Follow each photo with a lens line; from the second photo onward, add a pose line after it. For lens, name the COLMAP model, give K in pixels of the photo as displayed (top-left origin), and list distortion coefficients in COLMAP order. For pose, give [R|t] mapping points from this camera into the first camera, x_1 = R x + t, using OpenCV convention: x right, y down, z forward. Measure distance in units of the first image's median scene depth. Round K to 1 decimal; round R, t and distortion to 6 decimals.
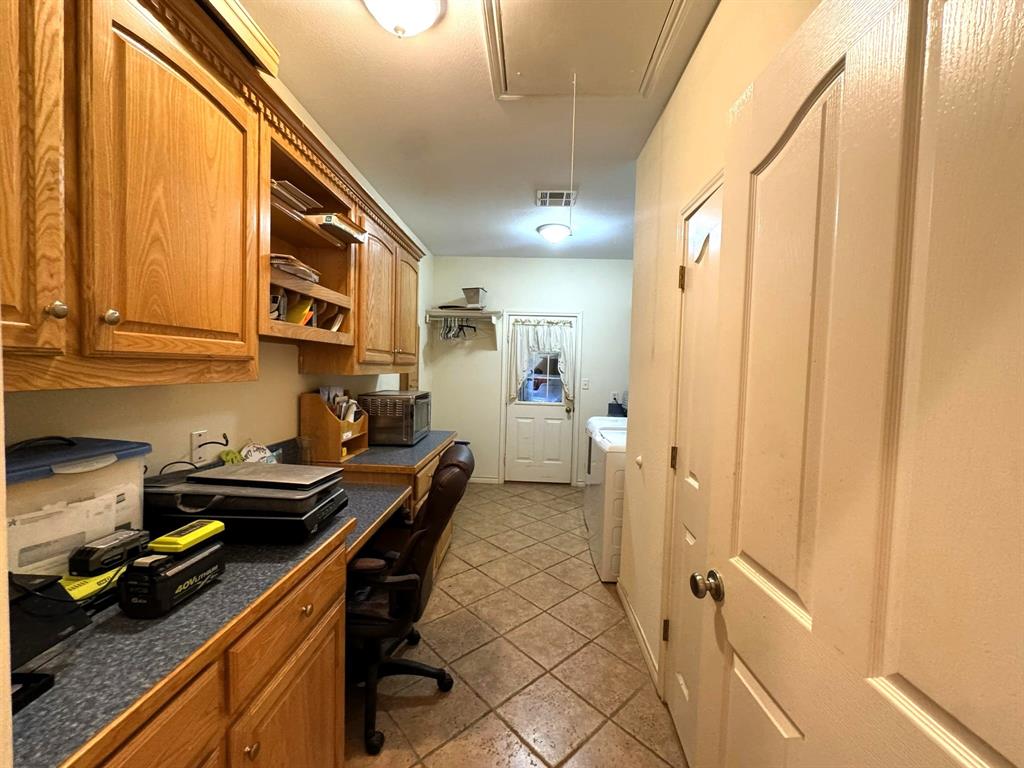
lens RADIAL K [[408.8, 0, 510.7], [0, 408.8, 385.1], [0, 0, 1]] dist [-0.005175, 0.000301]
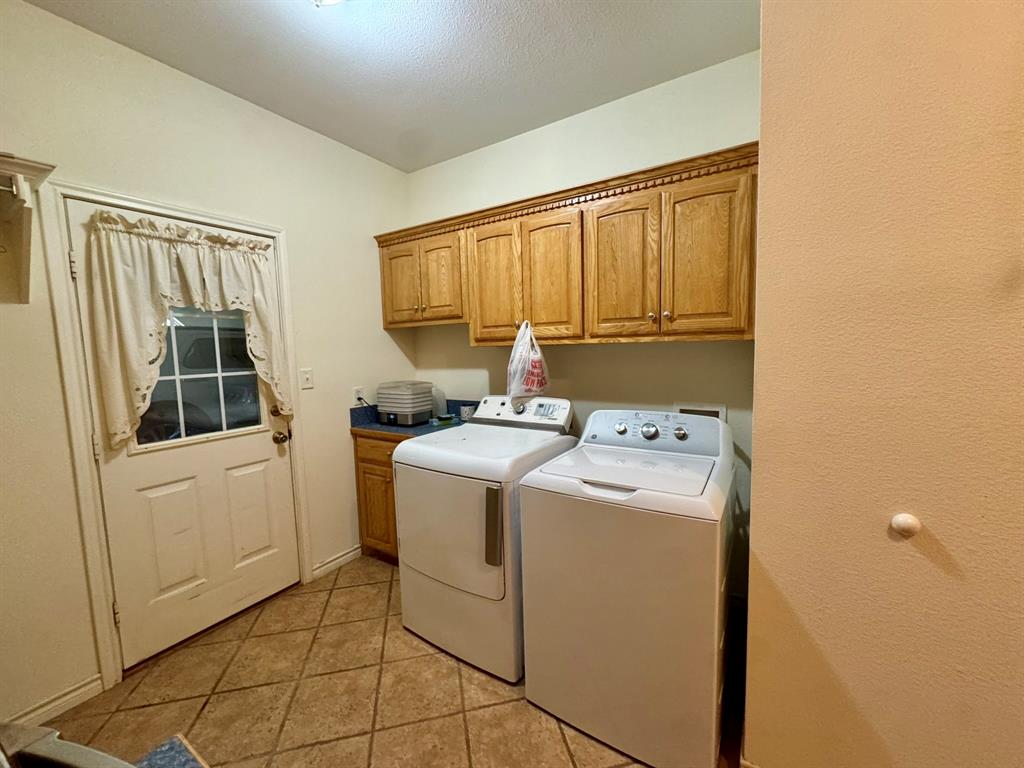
lens RADIAL K [[408.8, 0, 510.5], [0, 408.8, 384.1], [0, 0, 1]] dist [-0.005175, 0.000301]
pose [[0.488302, -0.122835, 0.863987, -0.438188], [0.078886, 0.992204, 0.096479, -0.084576], [-0.869102, 0.021045, 0.494185, 1.806662]]
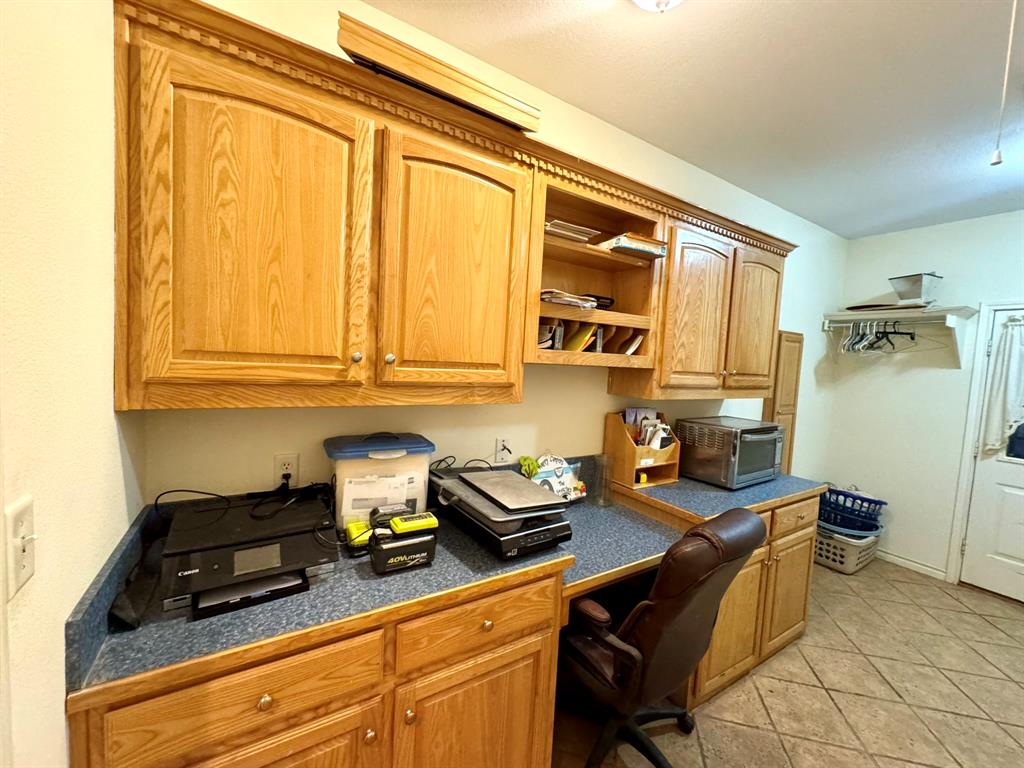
lens RADIAL K [[408.8, 0, 511.4], [0, 408.8, 384.4], [0, 0, 1]] dist [-0.005175, 0.000301]
pose [[0.574196, 0.056443, -0.816770, 0.276426], [-0.072826, 0.997187, 0.017714, -0.076509], [0.815473, 0.049311, 0.576691, 0.292066]]
